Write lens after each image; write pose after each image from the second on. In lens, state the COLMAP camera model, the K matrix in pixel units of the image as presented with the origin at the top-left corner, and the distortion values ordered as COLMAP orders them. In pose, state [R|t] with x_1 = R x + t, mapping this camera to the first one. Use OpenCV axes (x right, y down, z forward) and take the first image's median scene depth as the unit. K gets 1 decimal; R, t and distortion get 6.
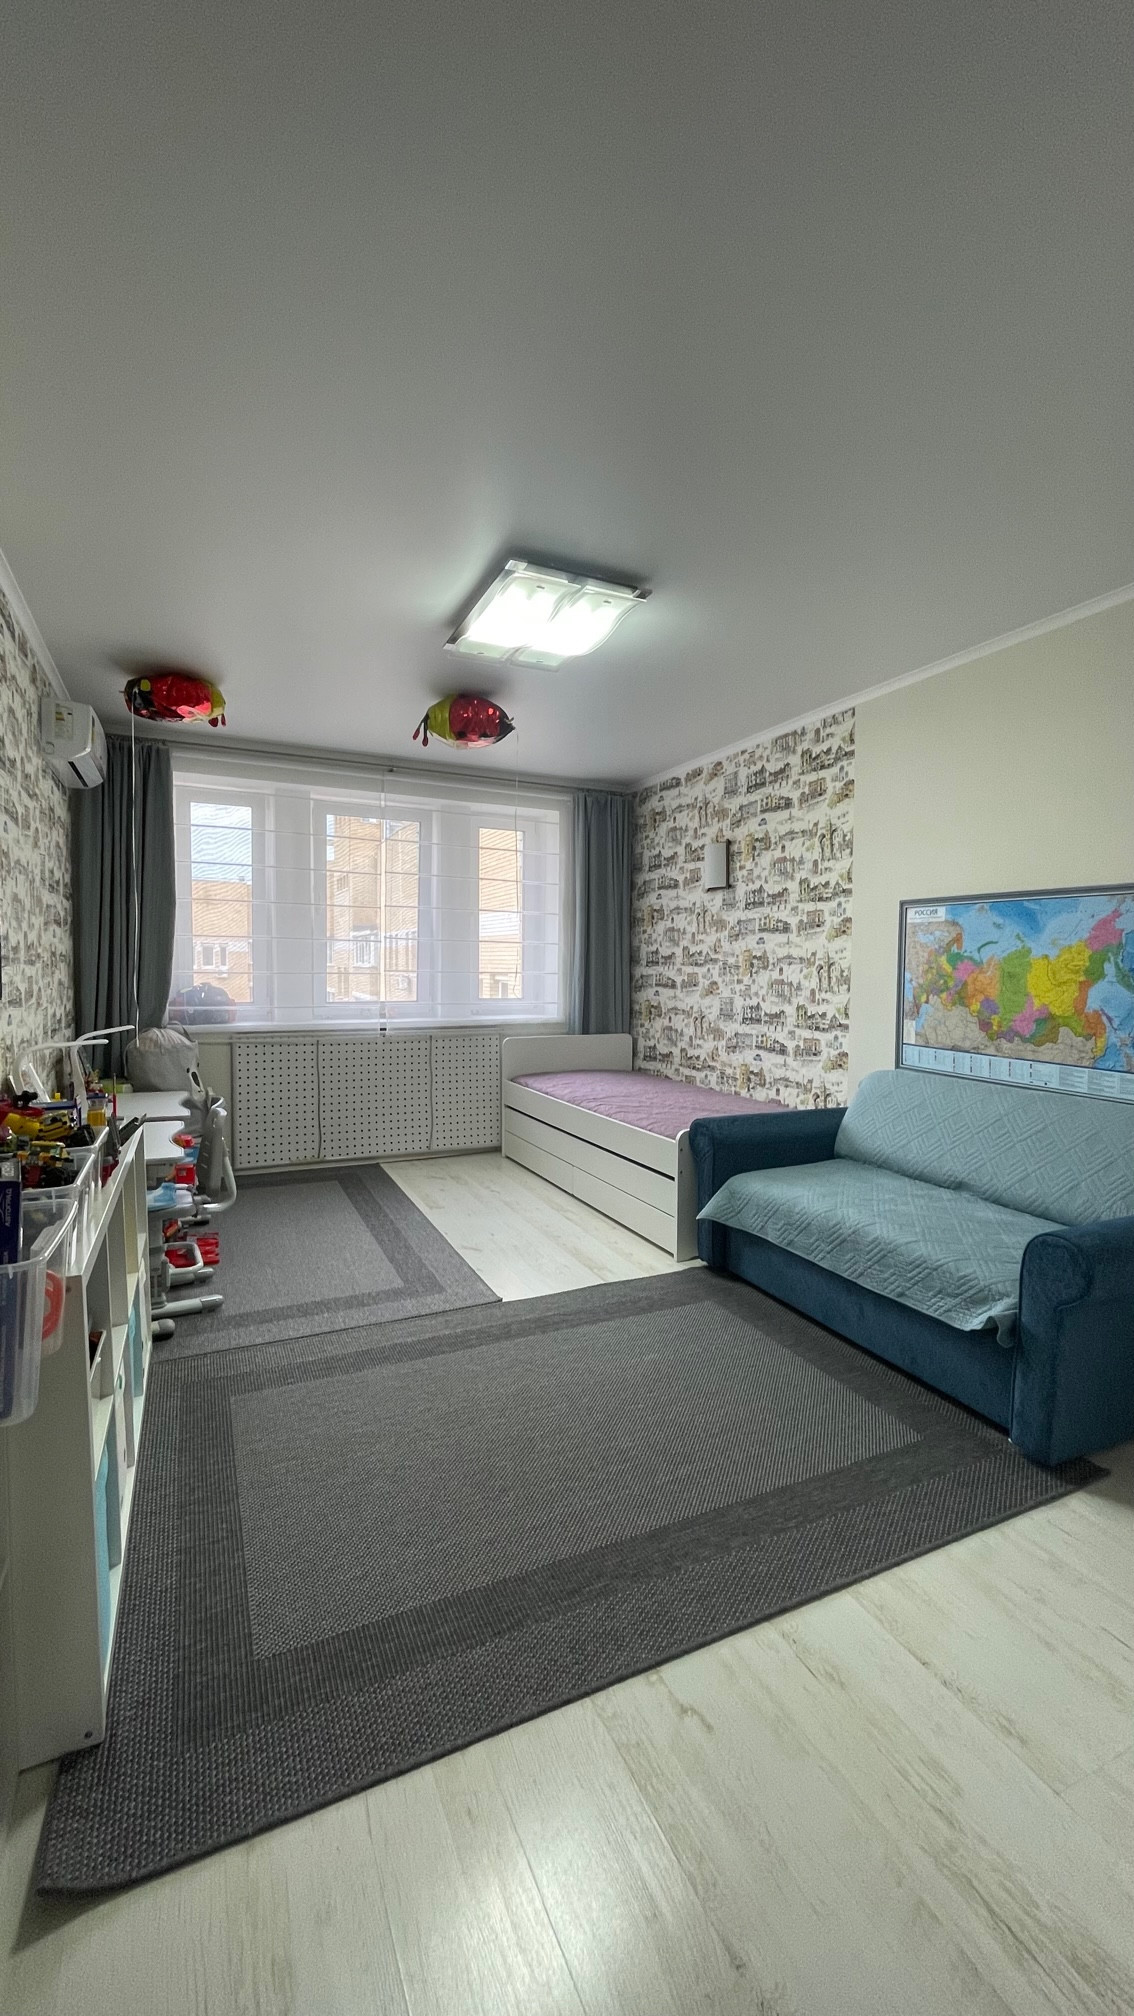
lens RADIAL K [[829.2, 0, 565.2], [0, 829.2, 1007.2], [0, 0, 1]] dist [-0.014114, 0.005864]
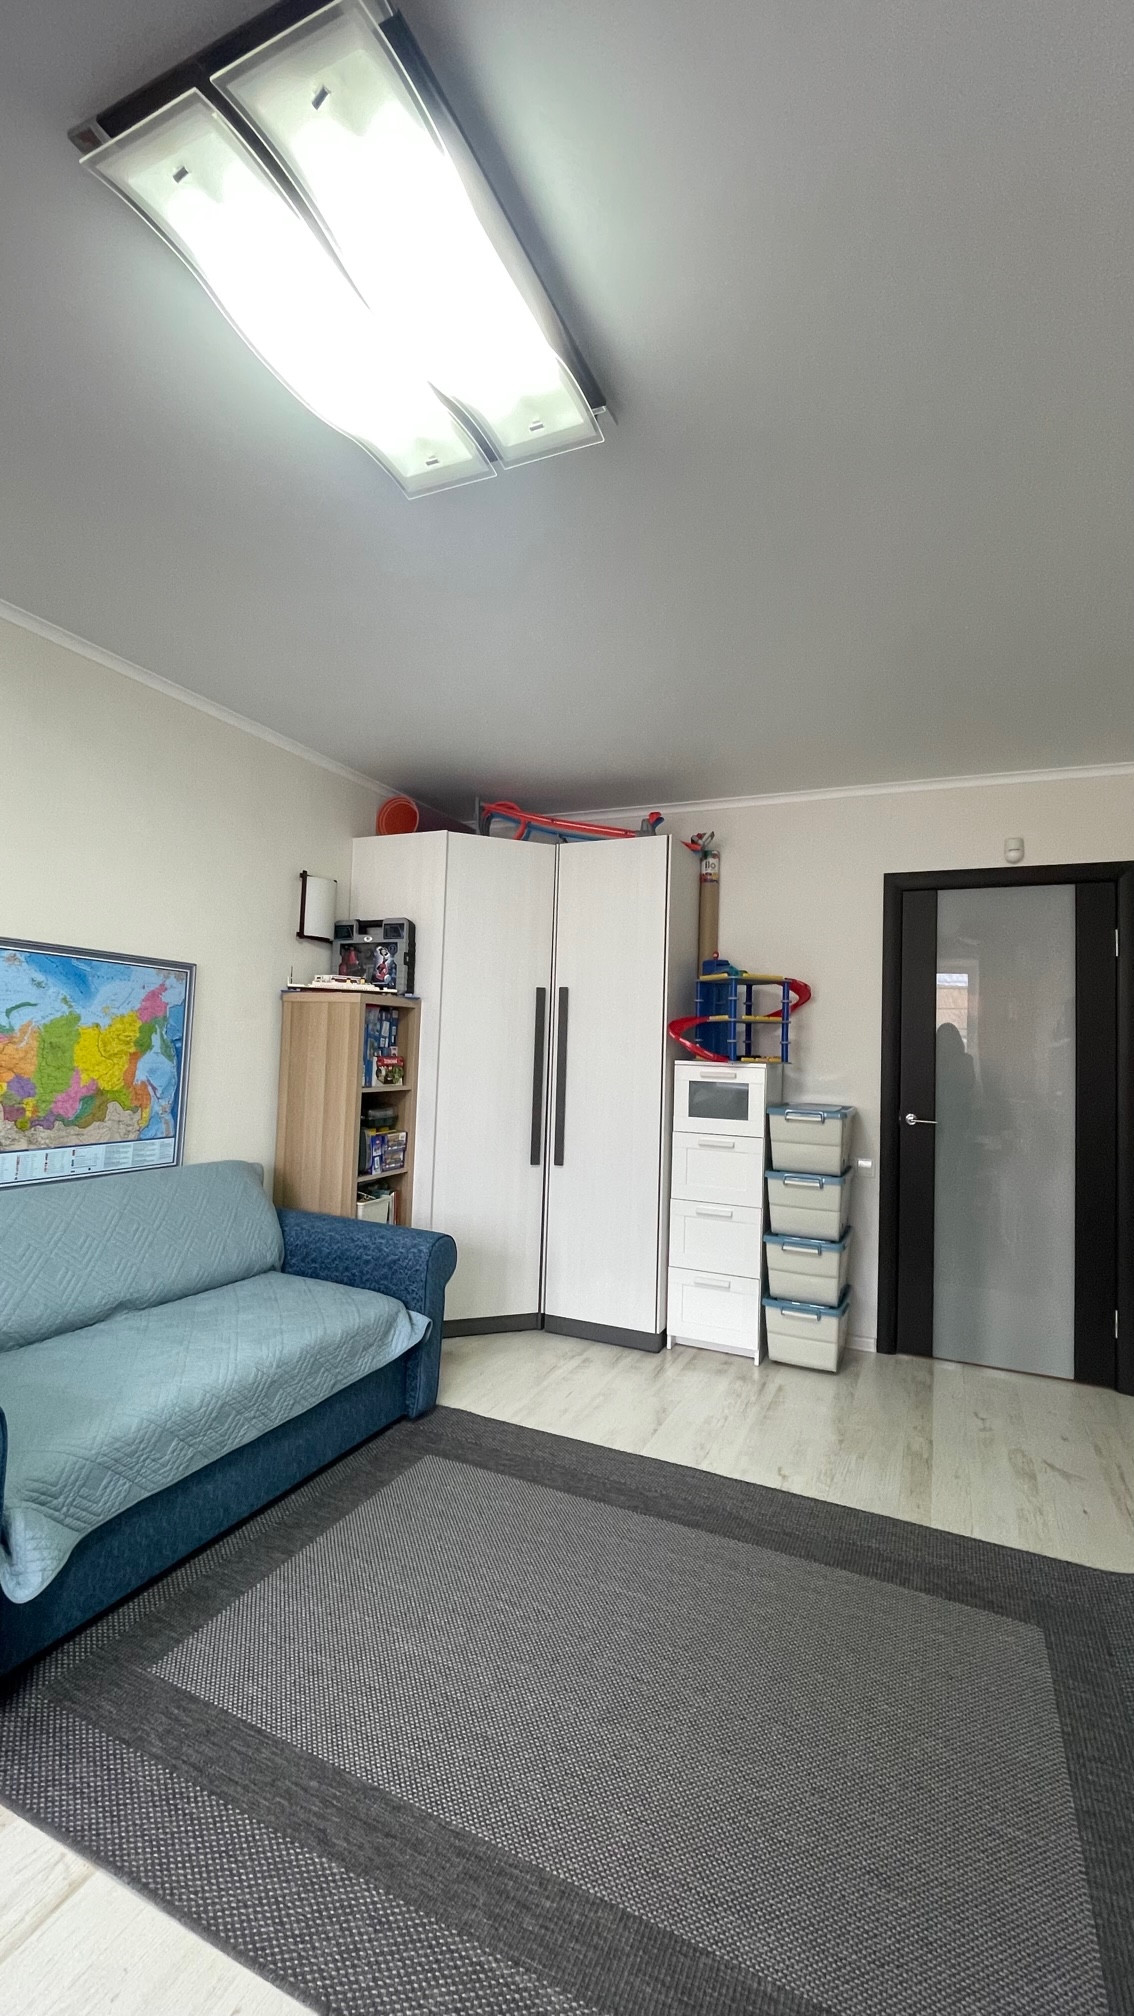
lens RADIAL K [[829.2, 0, 577.5], [0, 829.2, 1002.7], [0, 0, 1]] dist [-0.014114, 0.005864]
pose [[-0.667318, 0.005286, 0.744754, -0.438483], [-0.004579, 0.999927, -0.011200, -0.080001], [-0.744758, -0.010884, -0.667245, 1.233124]]
